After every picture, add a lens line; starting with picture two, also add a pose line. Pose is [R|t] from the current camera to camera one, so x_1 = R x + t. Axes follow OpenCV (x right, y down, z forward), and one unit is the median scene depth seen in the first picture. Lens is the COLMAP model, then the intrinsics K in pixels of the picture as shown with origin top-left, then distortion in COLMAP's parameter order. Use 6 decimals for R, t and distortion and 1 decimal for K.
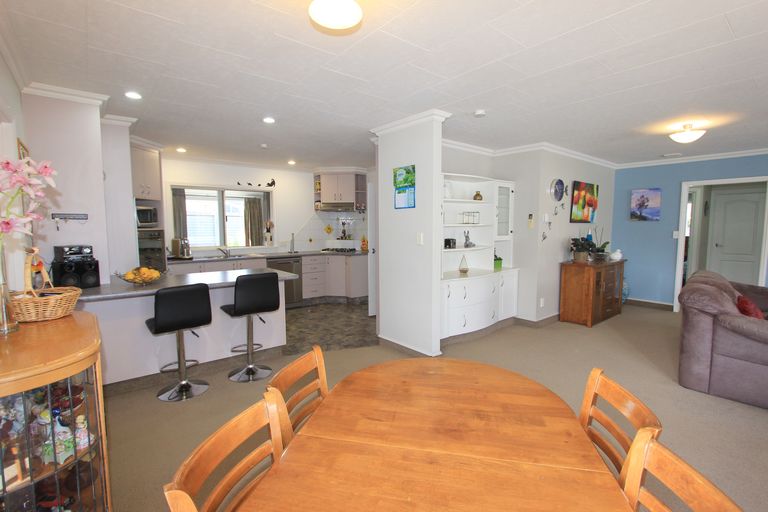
lens RADIAL K [[362.4, 0, 383.5], [0, 362.4, 258.5], [0, 0, 1]] dist [-0.017492, 0.002191]
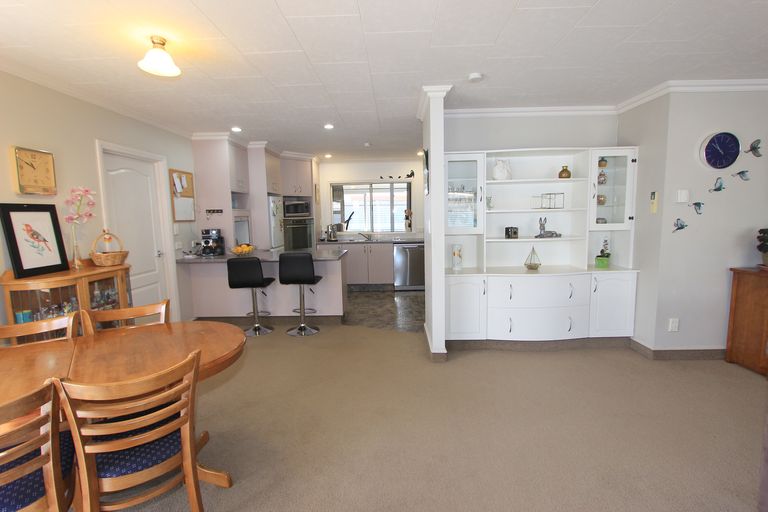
lens RADIAL K [[362.4, 0, 386.5], [0, 362.4, 257.3], [0, 0, 1]] dist [-0.017492, 0.002191]
pose [[0.753822, 0.064858, -0.653869, 0.466377], [-0.041735, 0.997833, 0.050861, -0.013131], [0.655751, -0.011051, 0.754896, 0.154859]]
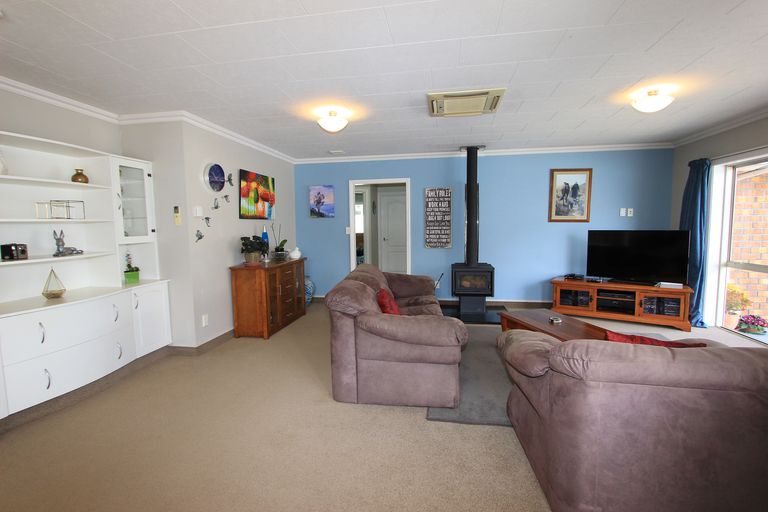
lens RADIAL K [[362.4, 0, 385.9], [0, 362.4, 254.9], [0, 0, 1]] dist [-0.017492, 0.002191]
pose [[0.754496, -0.061827, 0.653386, 0.235038], [0.071423, 0.997375, 0.011903, -0.000361], [-0.652407, 0.037686, 0.756931, 0.150004]]
